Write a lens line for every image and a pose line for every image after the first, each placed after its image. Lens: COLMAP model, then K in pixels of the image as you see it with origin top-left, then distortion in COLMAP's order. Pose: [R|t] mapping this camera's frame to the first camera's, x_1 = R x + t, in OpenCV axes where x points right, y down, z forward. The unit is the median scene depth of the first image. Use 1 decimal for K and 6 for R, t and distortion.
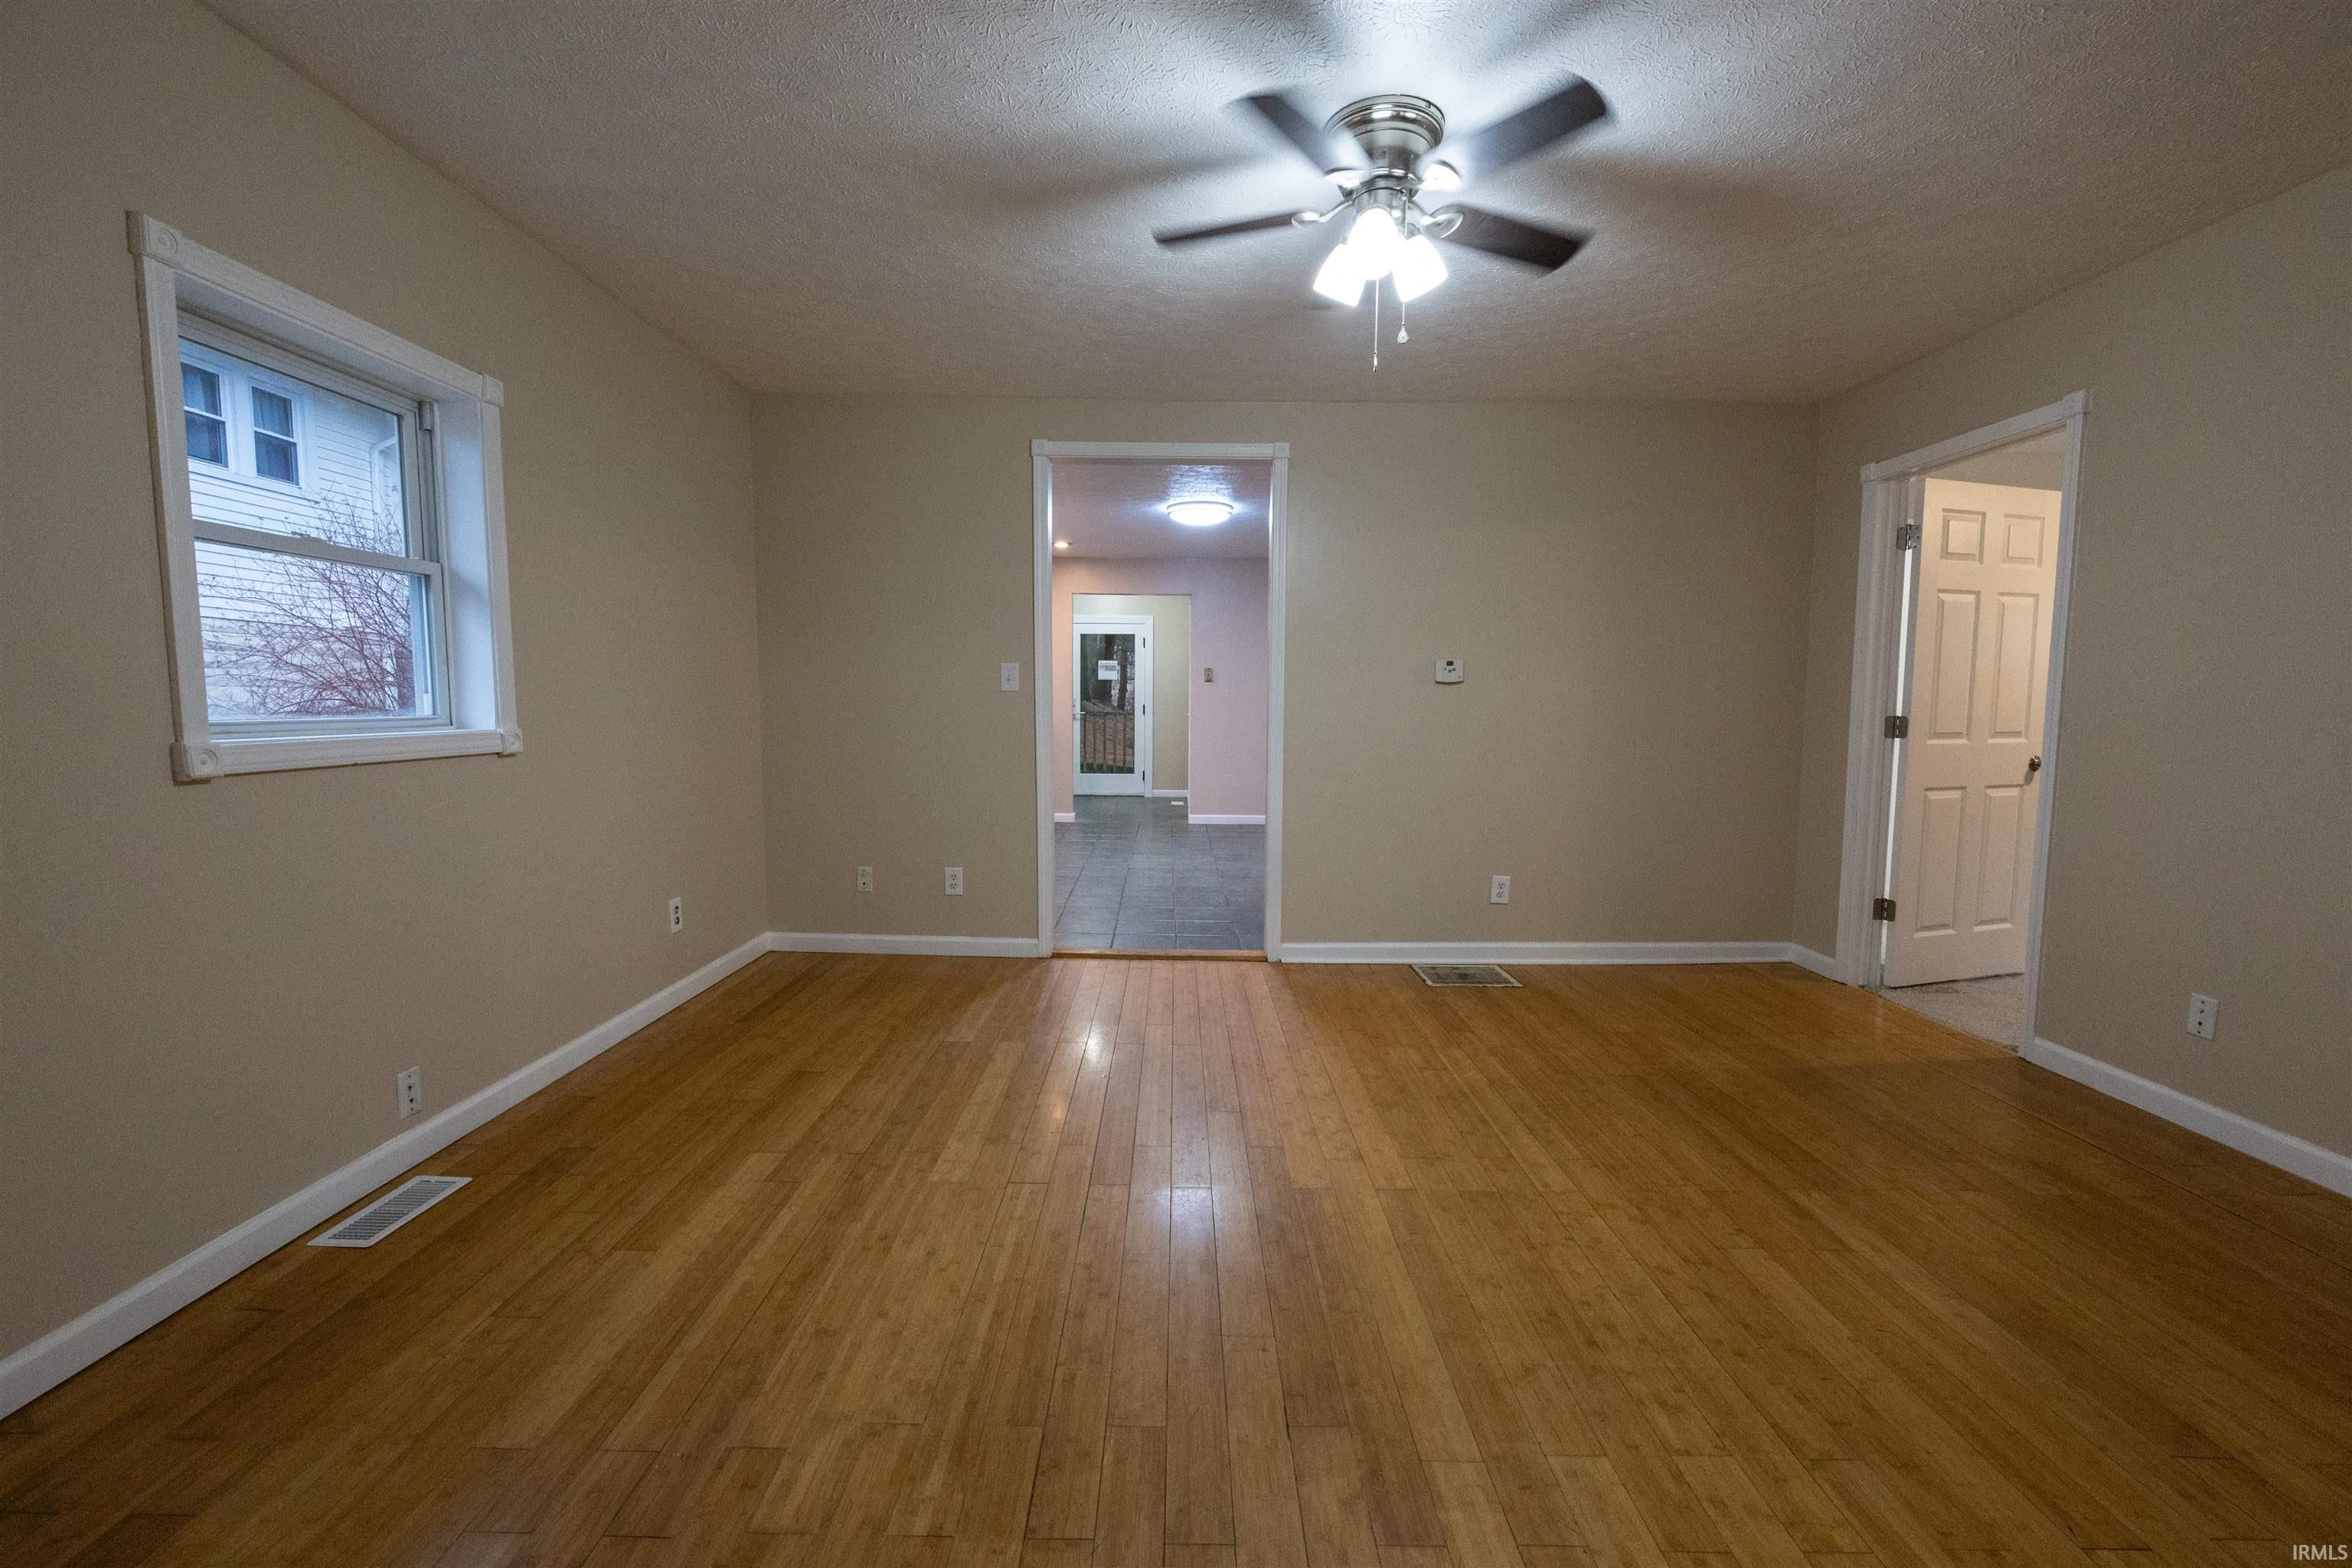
lens RADIAL K [[963.3, 0, 1176.0], [0, 963.3, 784.0], [0, 0, 1]] dist [0.001503, -0.000010]
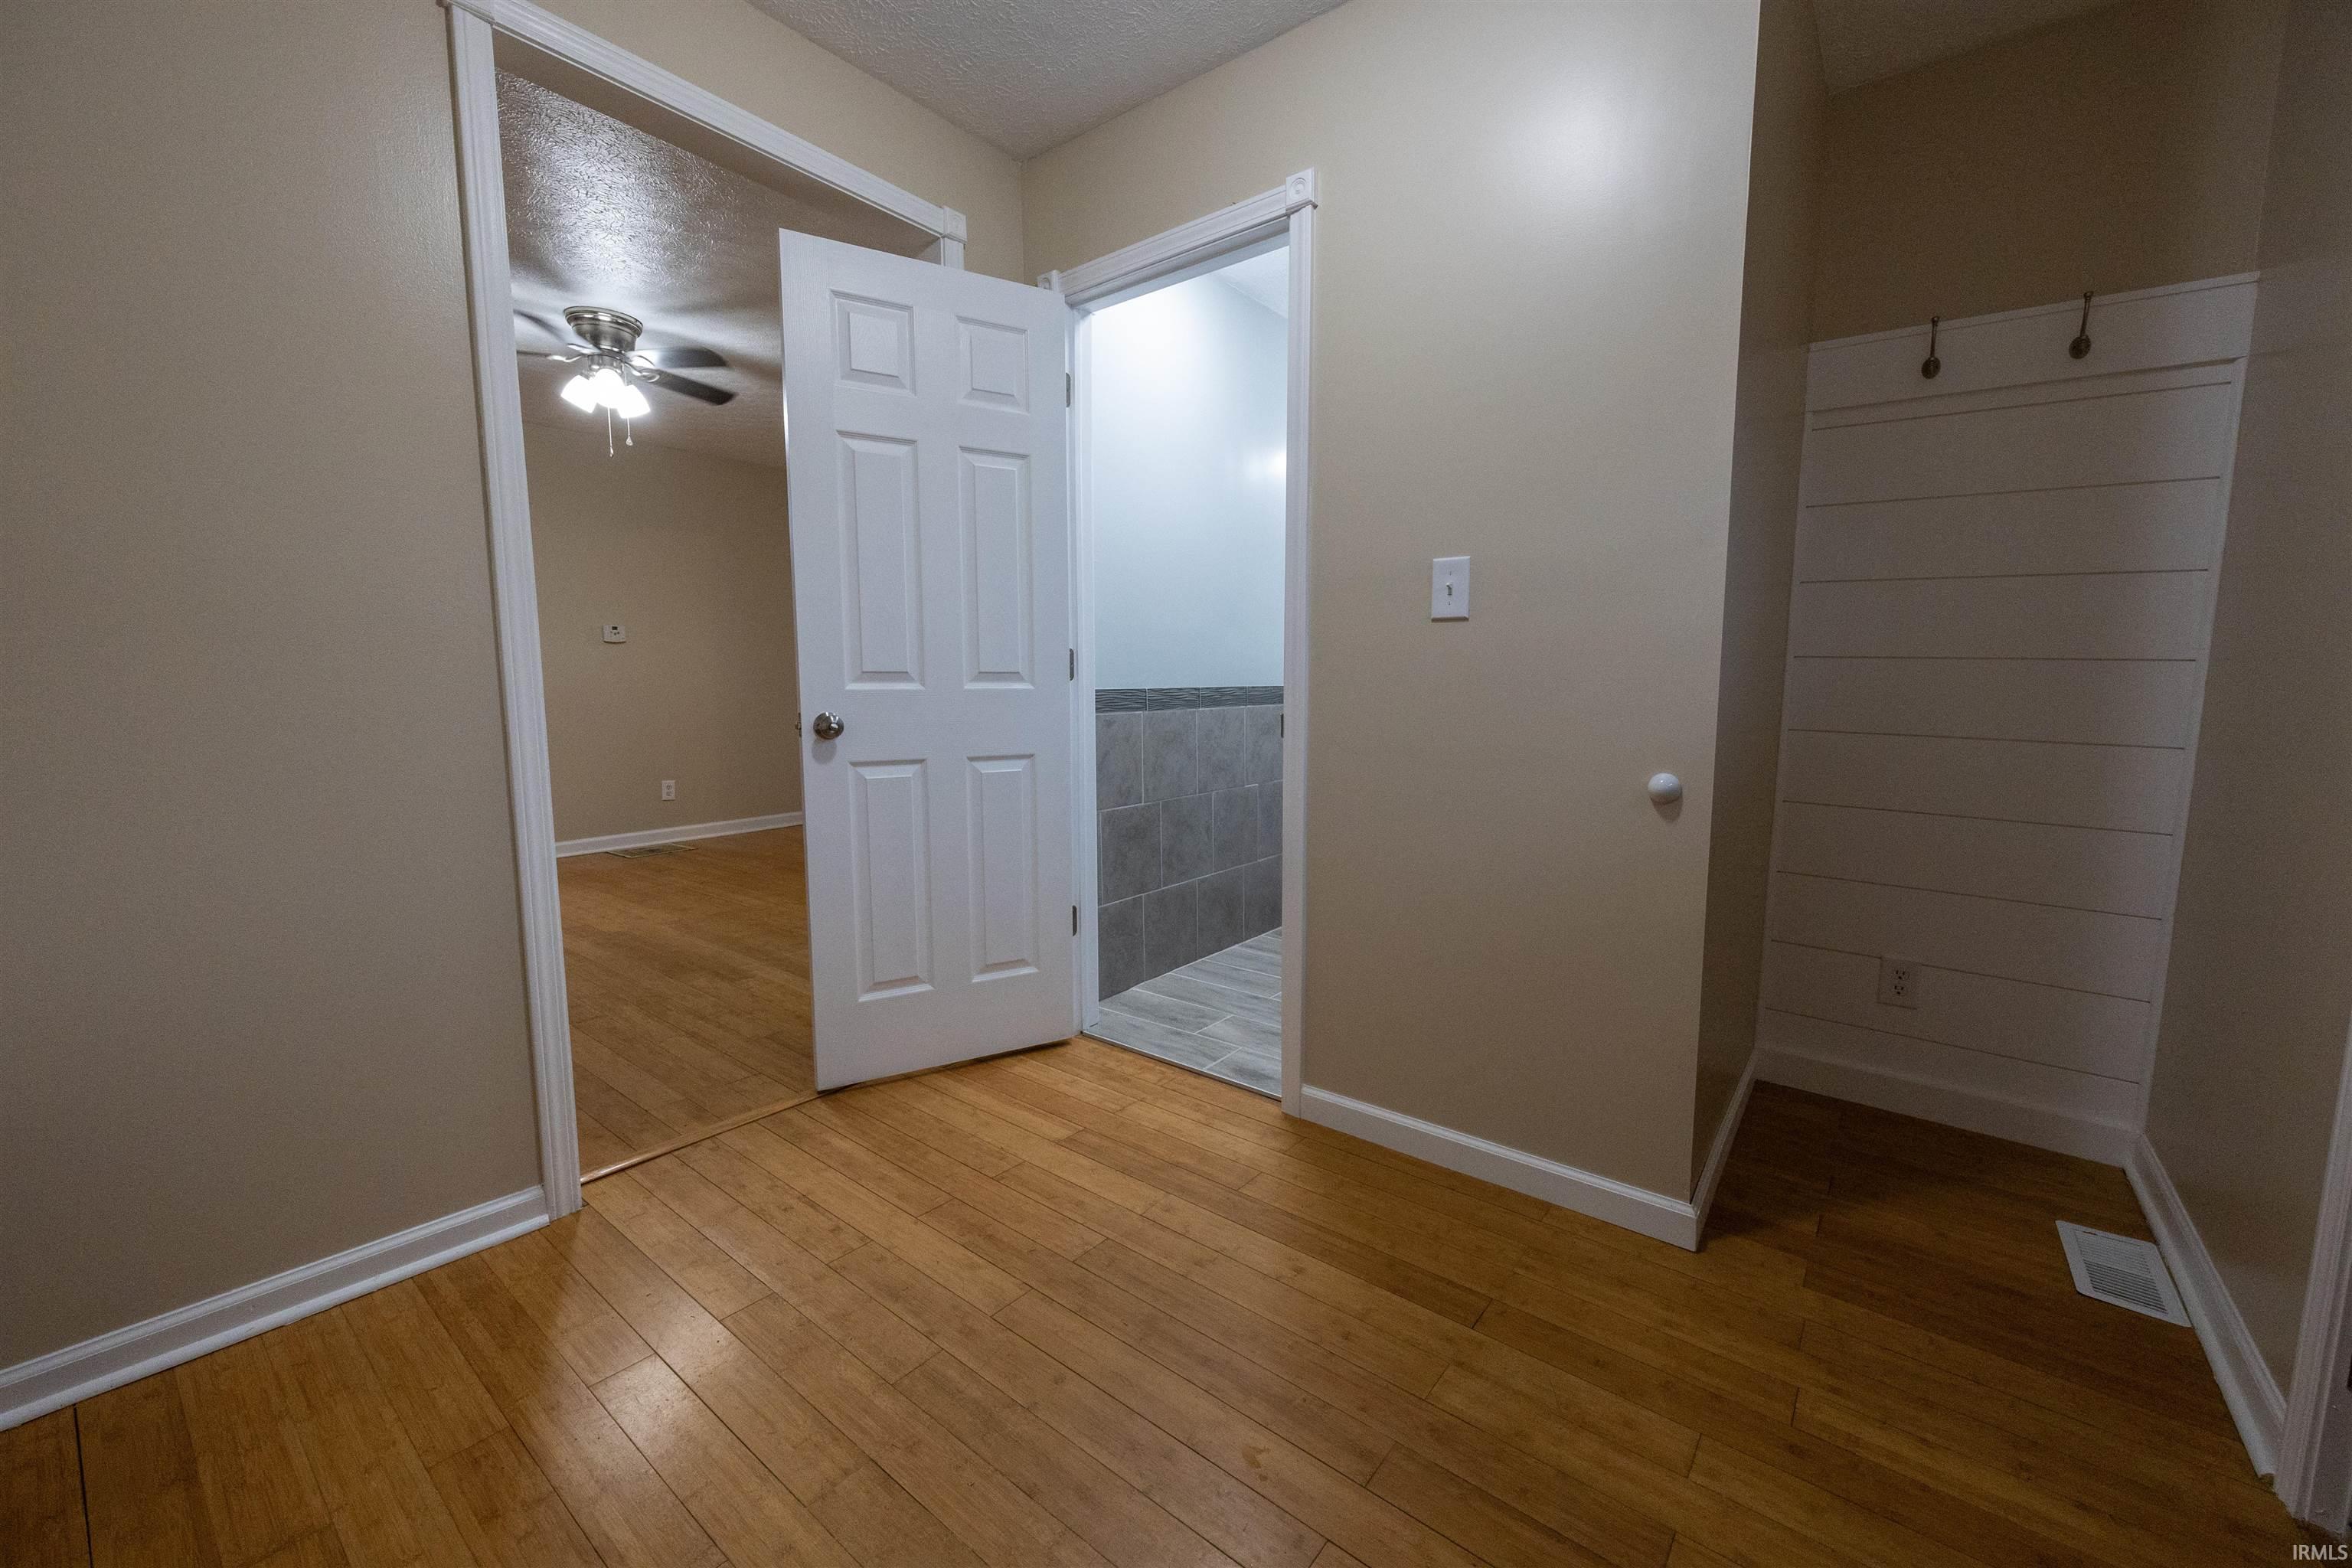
lens RADIAL K [[938.6, 0, 1159.4], [0, 938.6, 786.3], [0, 0, 1]] dist [0.000498, 0.000044]
pose [[0.622669, -0.098520, 0.776258, -0.460628], [0.069468, 0.995085, 0.070570, 0.091591], [-0.779396, 0.009984, 0.626453, -0.691463]]
